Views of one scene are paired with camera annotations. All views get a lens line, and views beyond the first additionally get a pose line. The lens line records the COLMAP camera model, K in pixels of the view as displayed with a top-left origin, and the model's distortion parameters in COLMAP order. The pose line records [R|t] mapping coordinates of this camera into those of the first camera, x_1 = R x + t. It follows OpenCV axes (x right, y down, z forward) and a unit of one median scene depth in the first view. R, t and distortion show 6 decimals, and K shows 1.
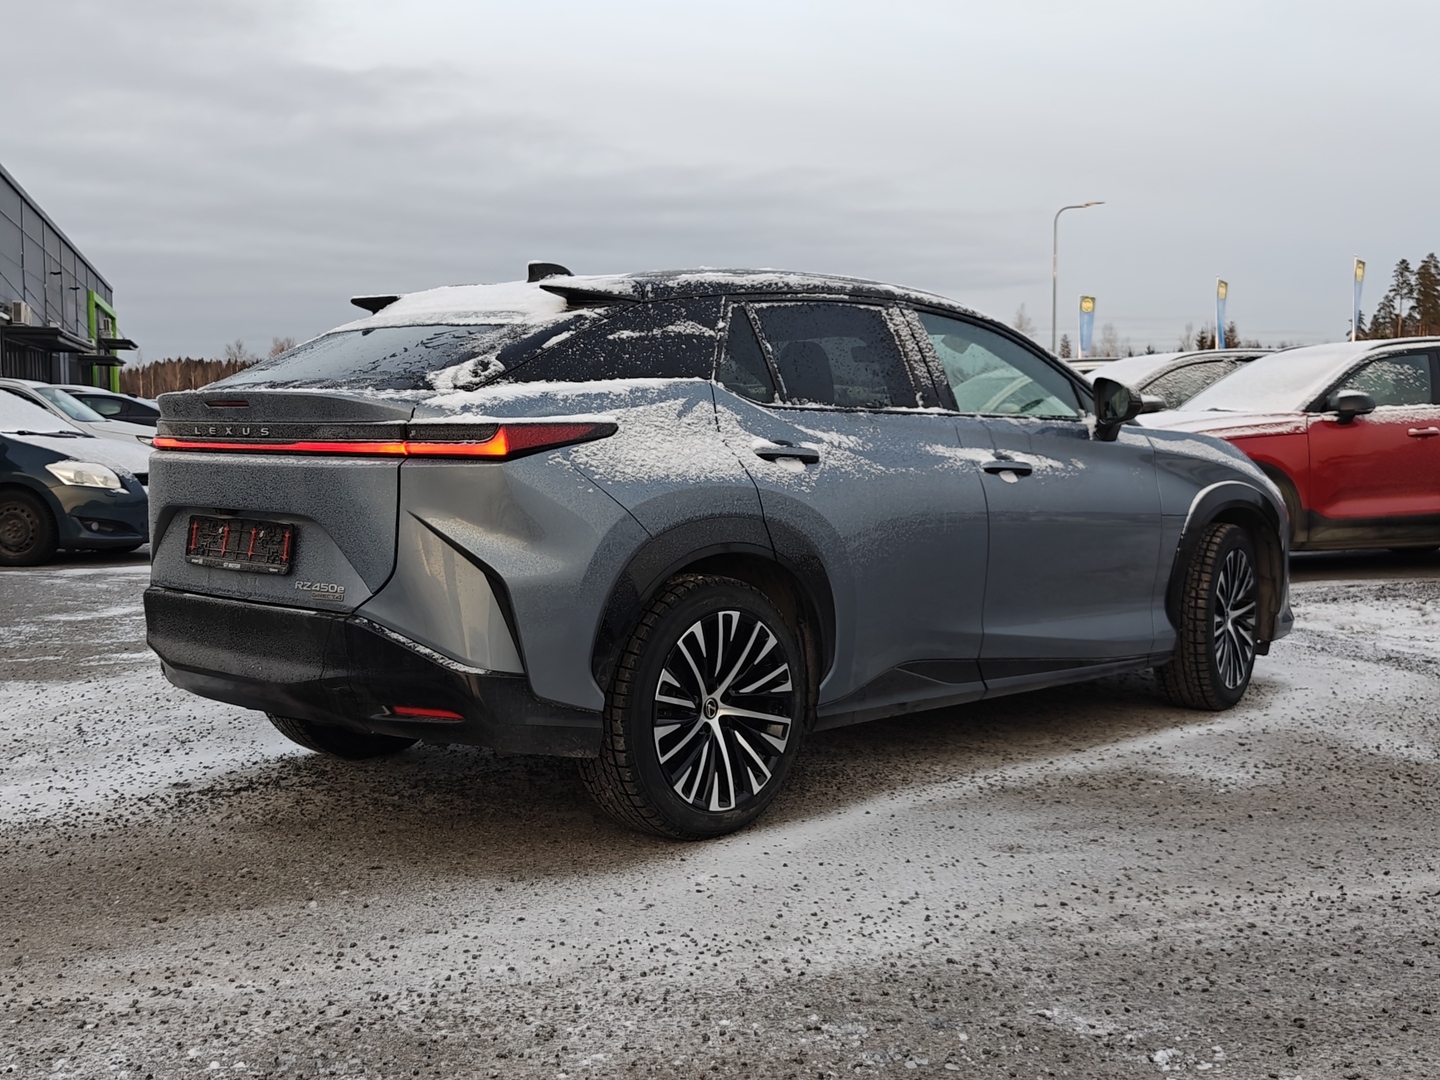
lens RADIAL K [[1724.1, 0, 719.3], [0, 1724.1, 542.2], [0, 0, 1]] dist [0.010642, 0.000000]
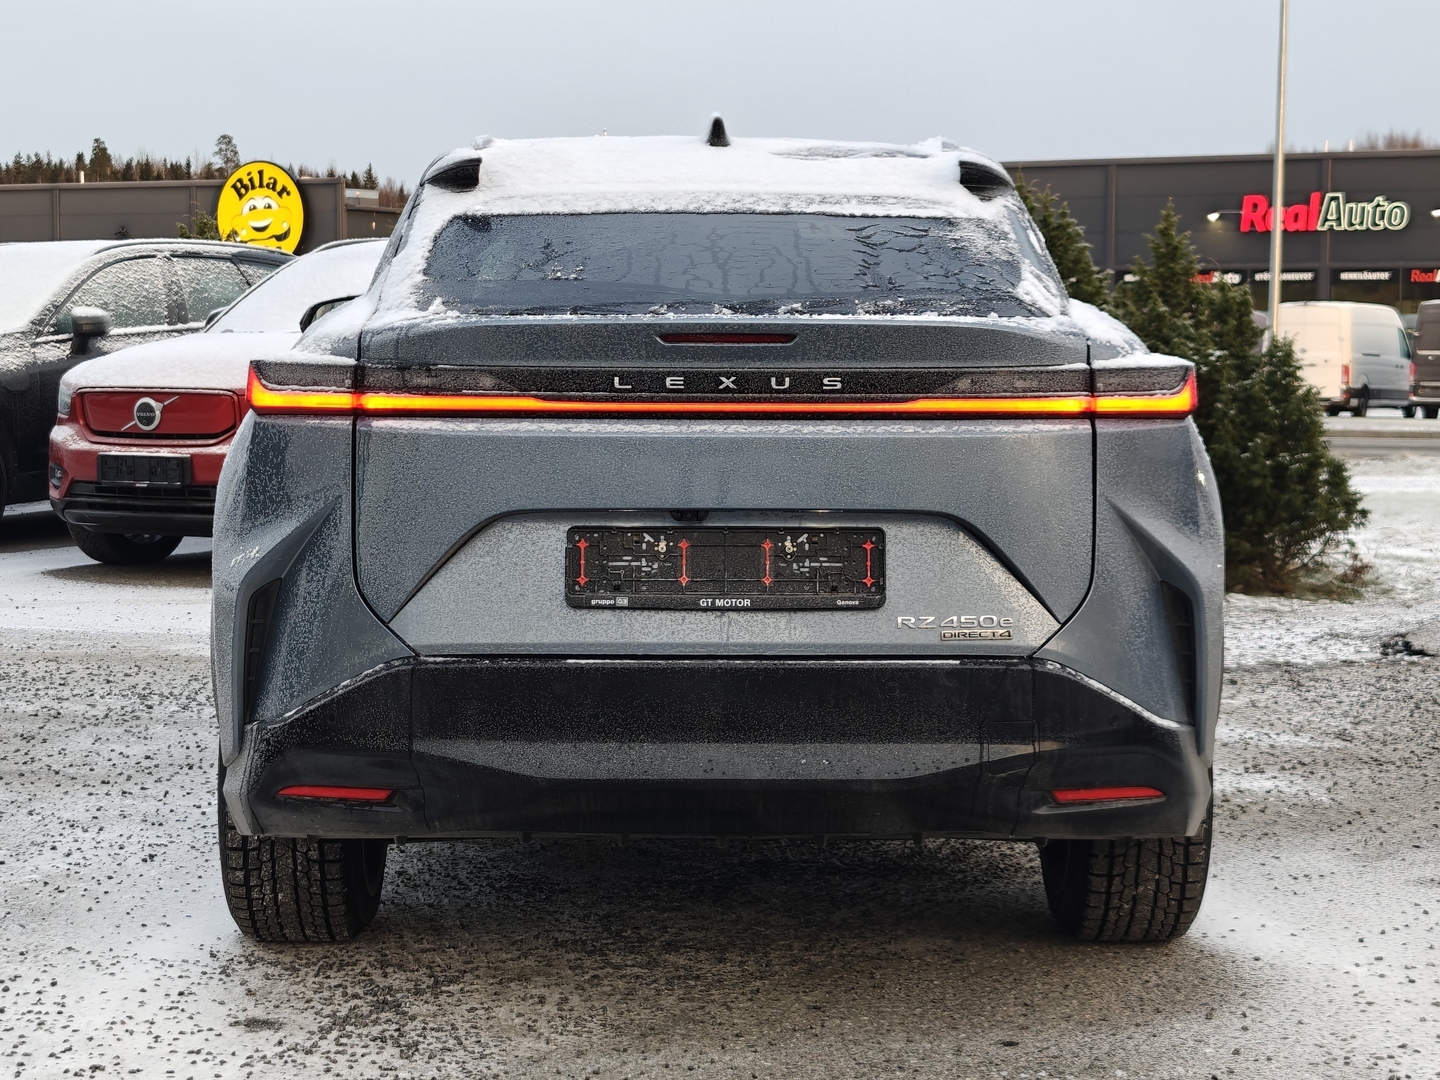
lens RADIAL K [[2591.4, 0, 721.0], [0, 2591.4, 537.8], [0, 0, 1]] dist [0.049716, 0.000000]
pose [[0.771412, -0.053036, 0.634122, -0.914507], [0.052087, 0.998439, 0.020143, -0.029836], [-0.634200, 0.017491, 0.772971, 0.305130]]
